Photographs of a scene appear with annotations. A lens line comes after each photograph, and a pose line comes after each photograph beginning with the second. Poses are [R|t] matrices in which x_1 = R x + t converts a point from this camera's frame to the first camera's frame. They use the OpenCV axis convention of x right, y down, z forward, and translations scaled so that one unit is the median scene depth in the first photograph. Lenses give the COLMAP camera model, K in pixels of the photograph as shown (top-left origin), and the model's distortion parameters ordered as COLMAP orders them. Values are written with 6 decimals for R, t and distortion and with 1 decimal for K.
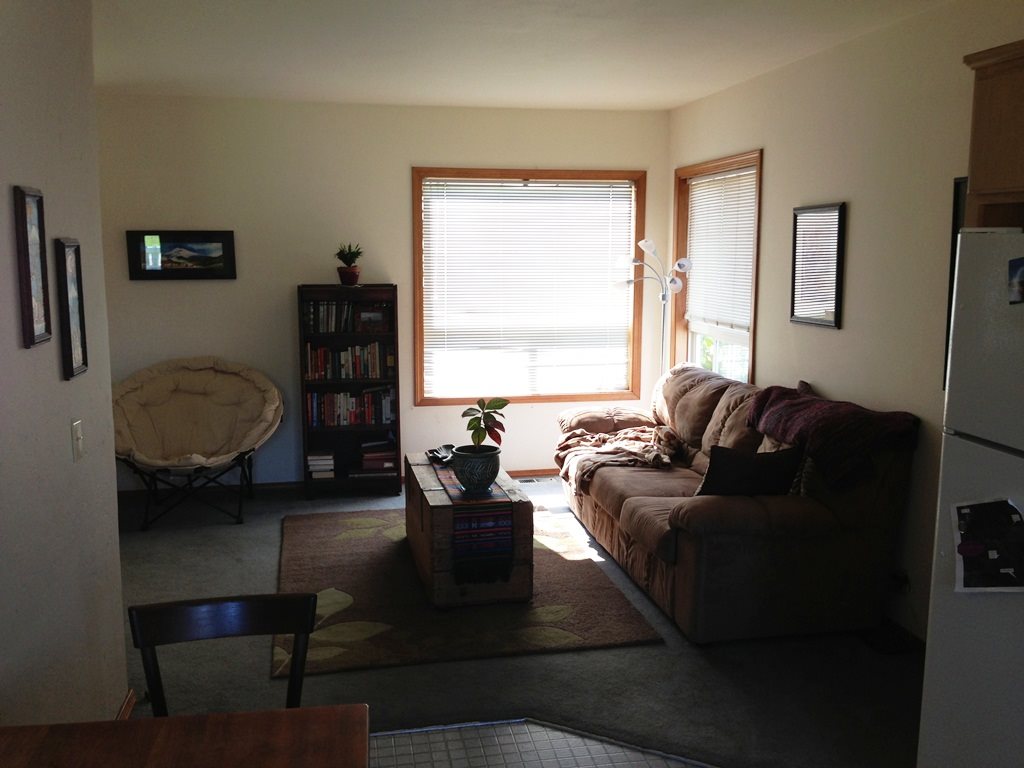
lens RADIAL K [[951.6, 0, 509.7], [0, 951.6, 382.7], [0, 0, 1]] dist [0.115382, 0.000000]
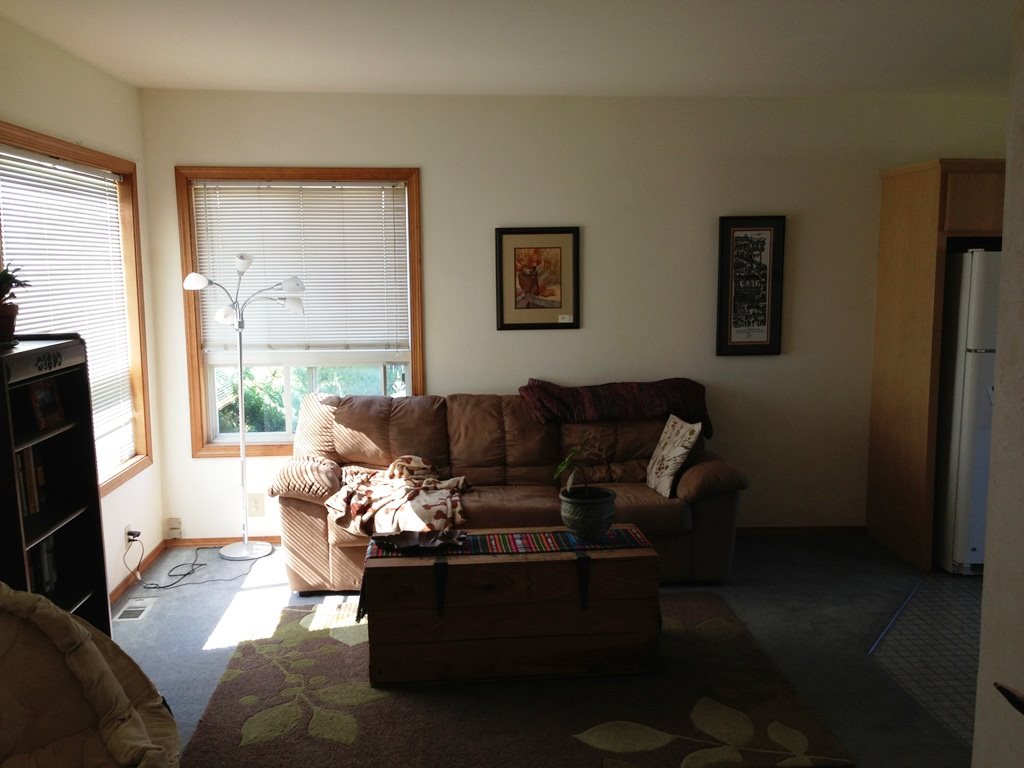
lens RADIAL K [[951.6, 0, 512.8], [0, 951.6, 385.8], [0, 0, 1]] dist [0.115382, 0.000000]
pose [[0.114646, -0.137616, 0.983828, -0.714751], [0.145616, 0.981989, 0.120390, -0.115371], [-0.982676, 0.129459, 0.132620, 0.749093]]
